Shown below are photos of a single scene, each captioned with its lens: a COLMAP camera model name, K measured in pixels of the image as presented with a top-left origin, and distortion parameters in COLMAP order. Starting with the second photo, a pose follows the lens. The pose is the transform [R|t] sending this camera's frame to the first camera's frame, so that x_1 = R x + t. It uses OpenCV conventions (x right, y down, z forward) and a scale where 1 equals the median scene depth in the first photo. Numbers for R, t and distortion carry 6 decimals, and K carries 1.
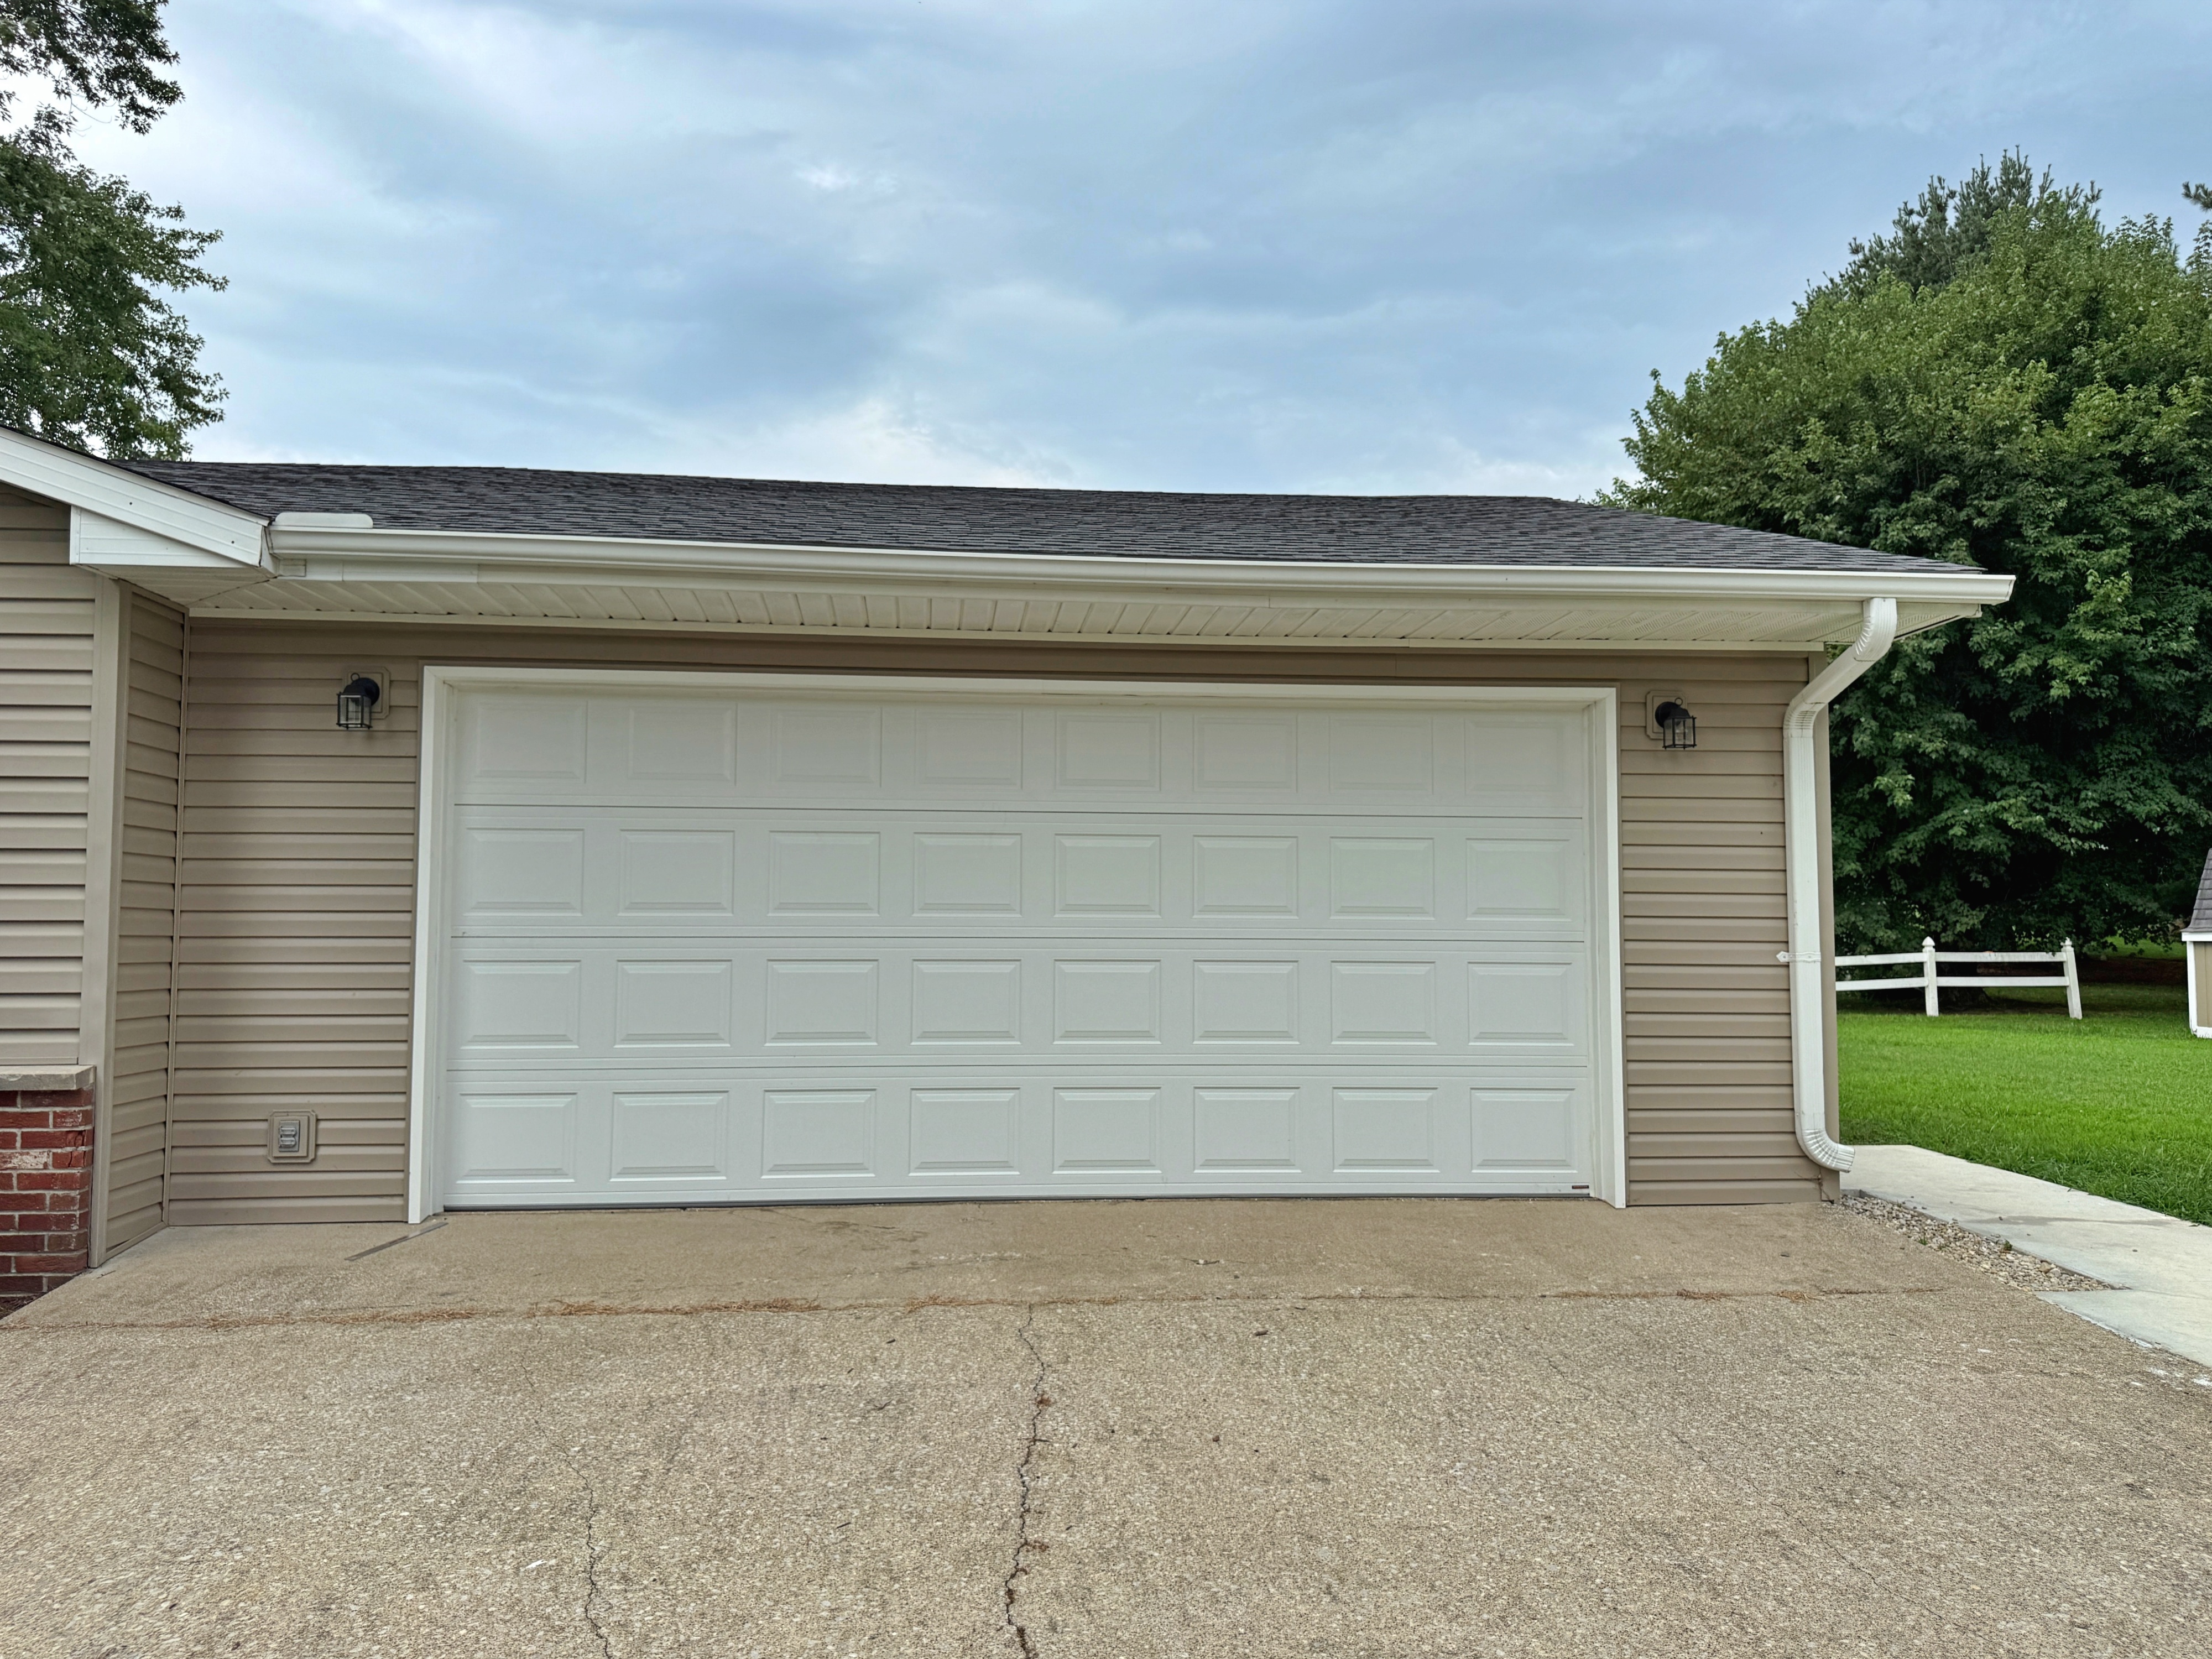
lens RADIAL K [[1565.3, 0, 1106.0], [0, 1565.3, 829.5], [0, 0, 1]] dist [0.041233, -0.049864]
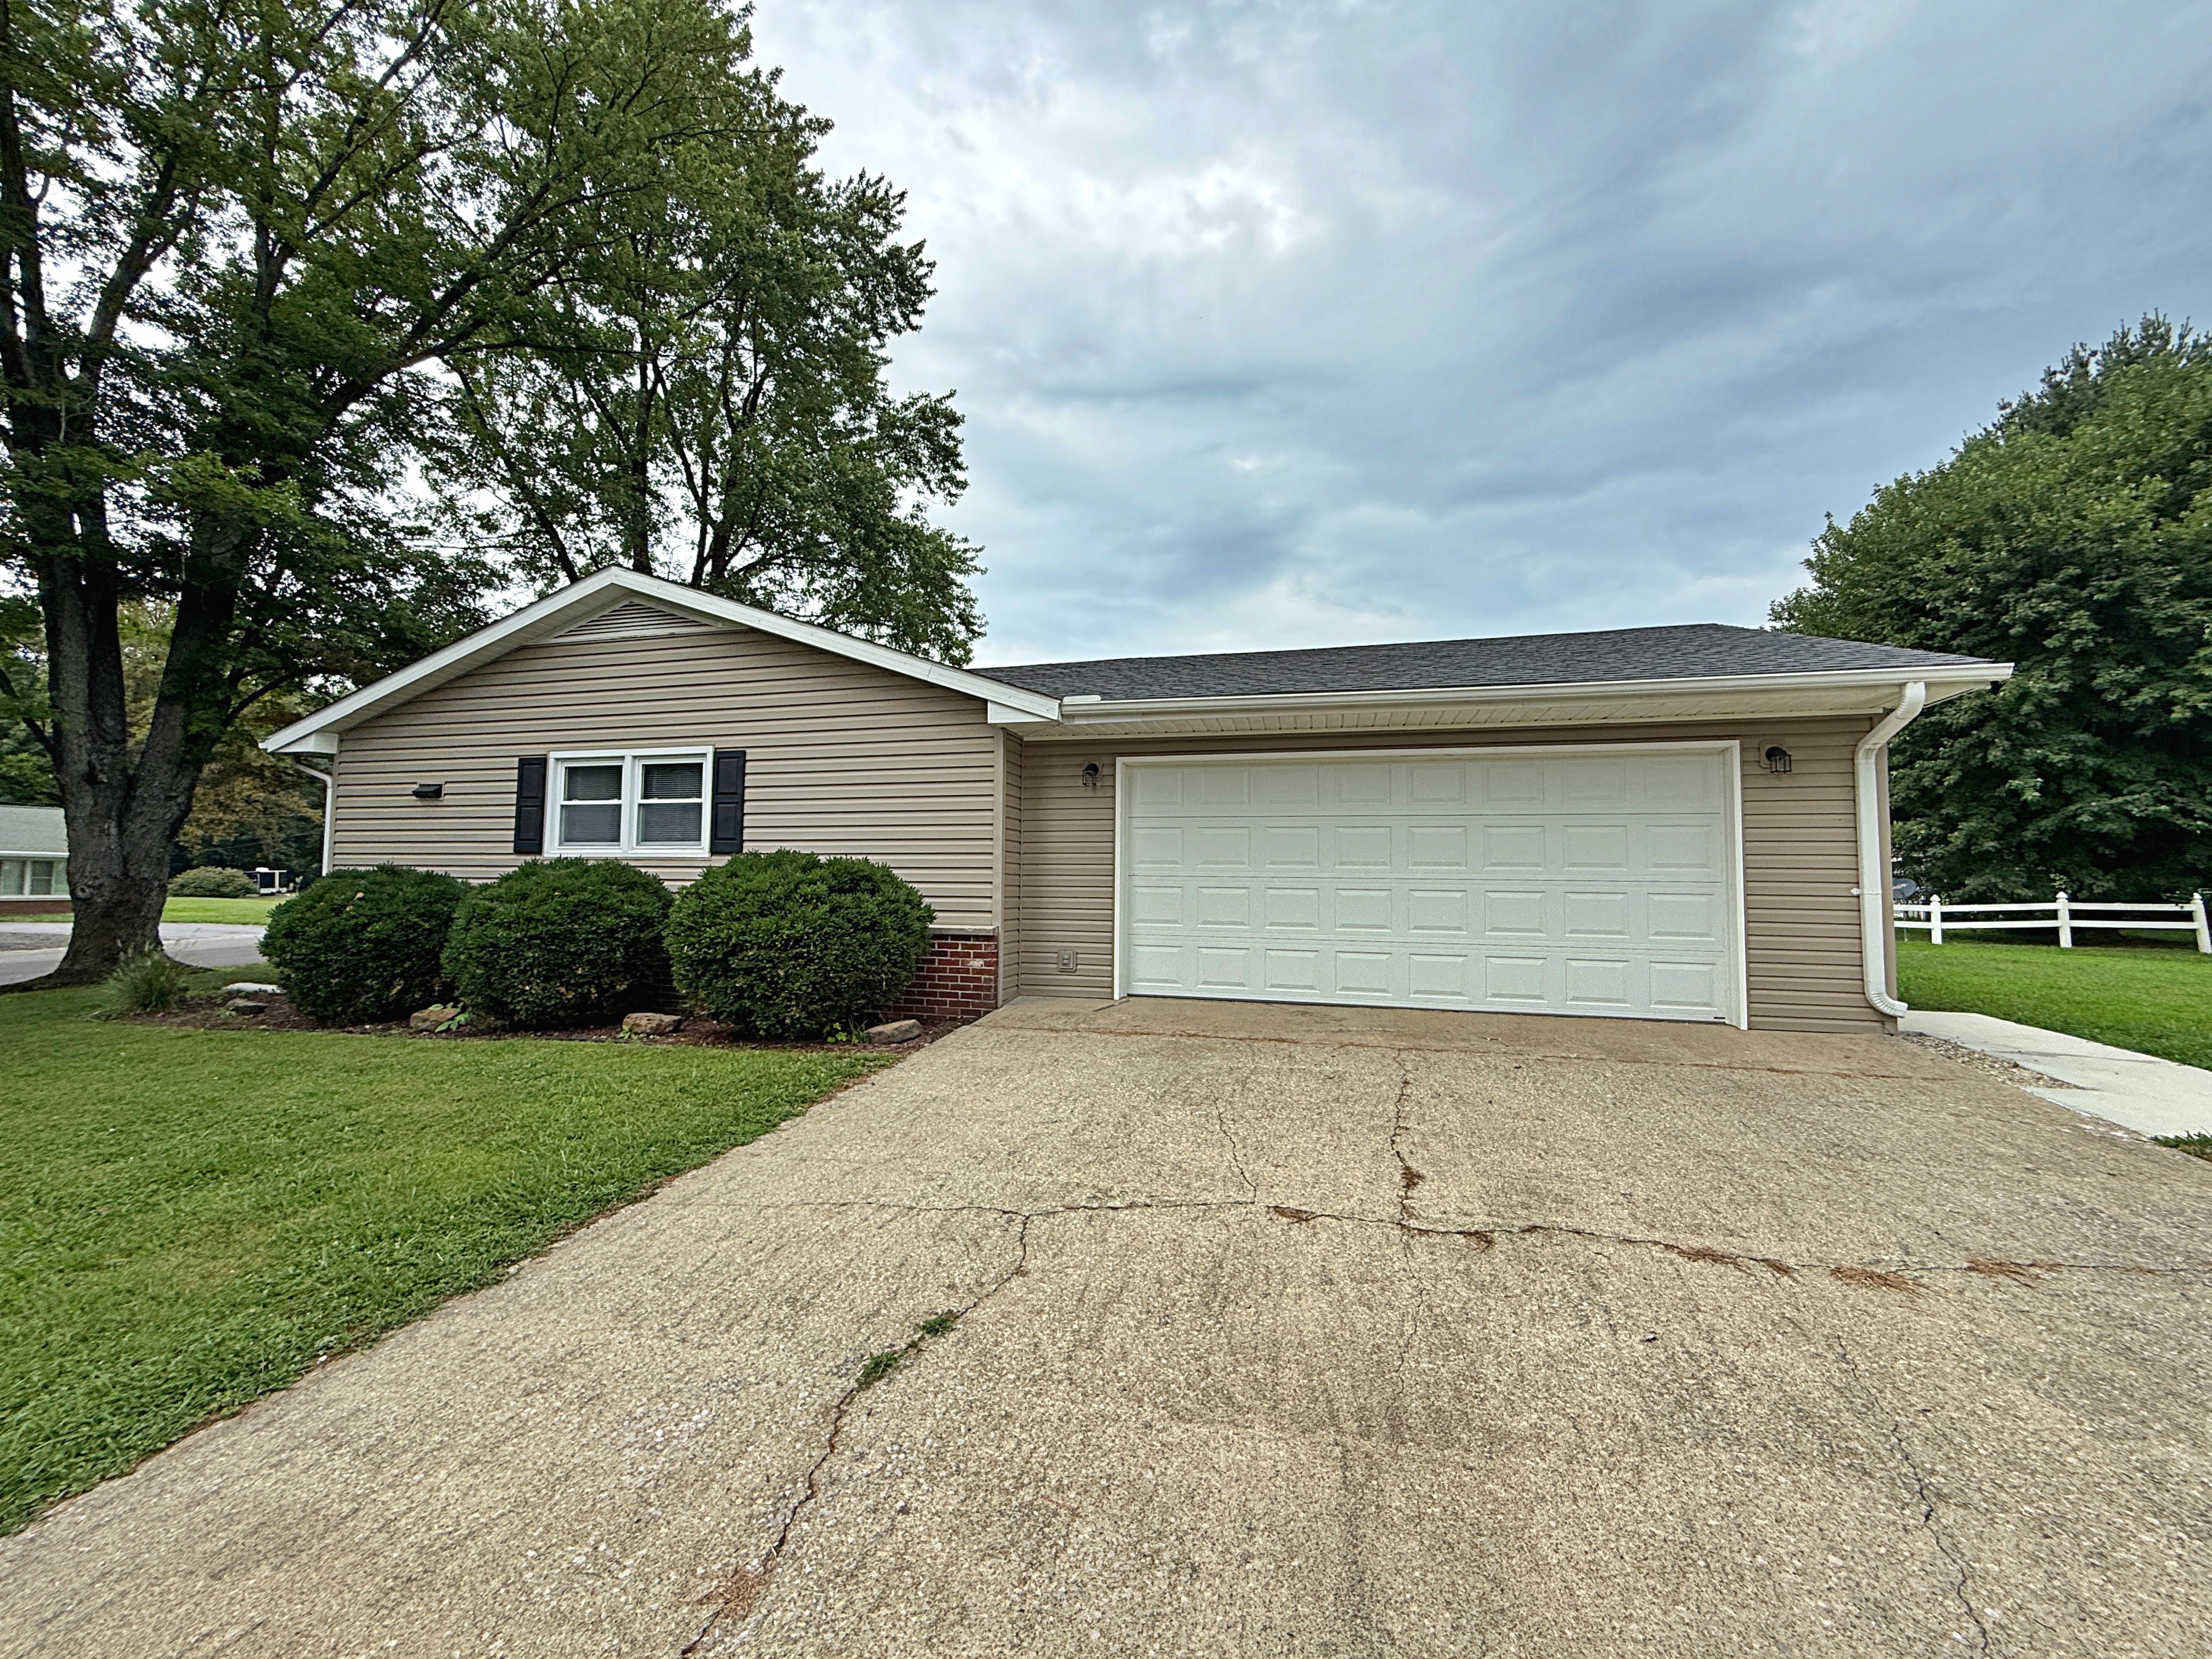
lens RADIAL K [[886.4, 0, 1106.0], [0, 886.4, 829.5], [0, 0, 1]] dist [0.001778, -0.000271]
pose [[0.935014, -0.013730, -0.354344, 0.002222], [0.014318, 0.999897, -0.000963, 0.000661], [0.354321, -0.004173, 0.935115, -0.057943]]
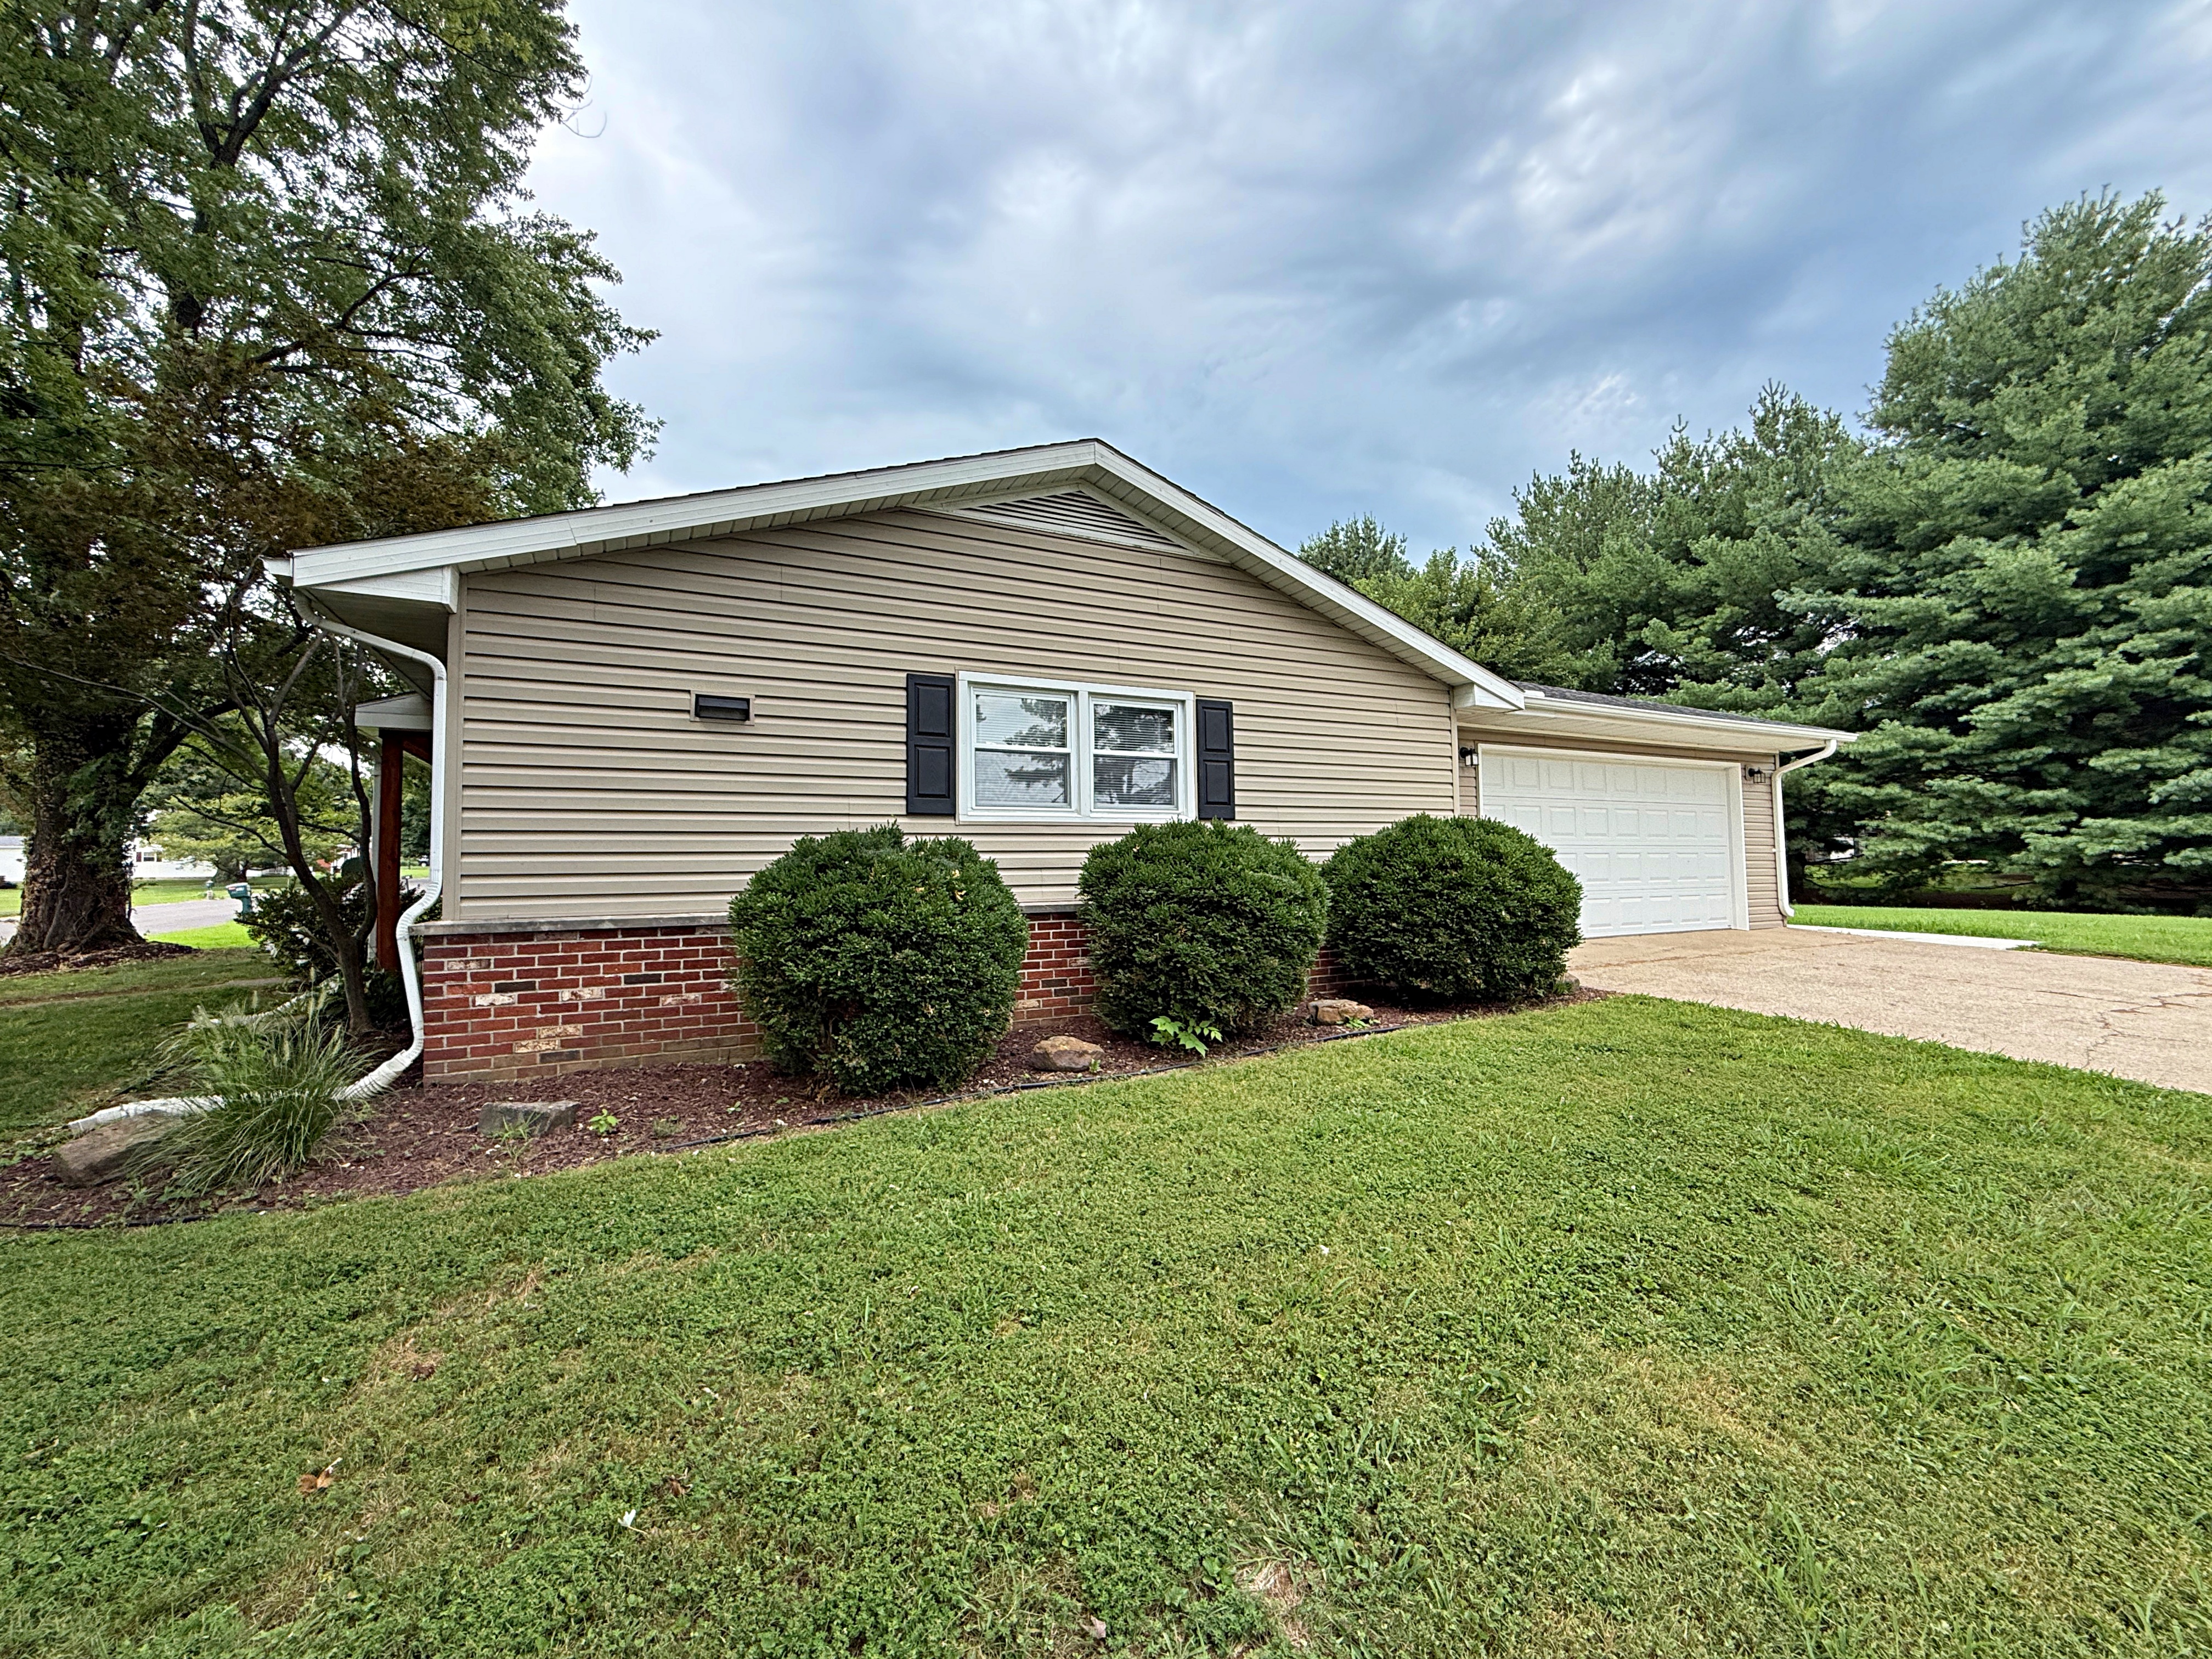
lens RADIAL K [[885.0, 0, 1040.6], [0, 885.0, 827.2], [0, 0, 1]] dist [0.014805, -0.000016]
pose [[0.934543, 0.001007, 0.355850, -0.461394], [-0.004850, 0.999939, 0.009908, 0.008256], [-0.355818, -0.010986, 0.934491, -0.043792]]
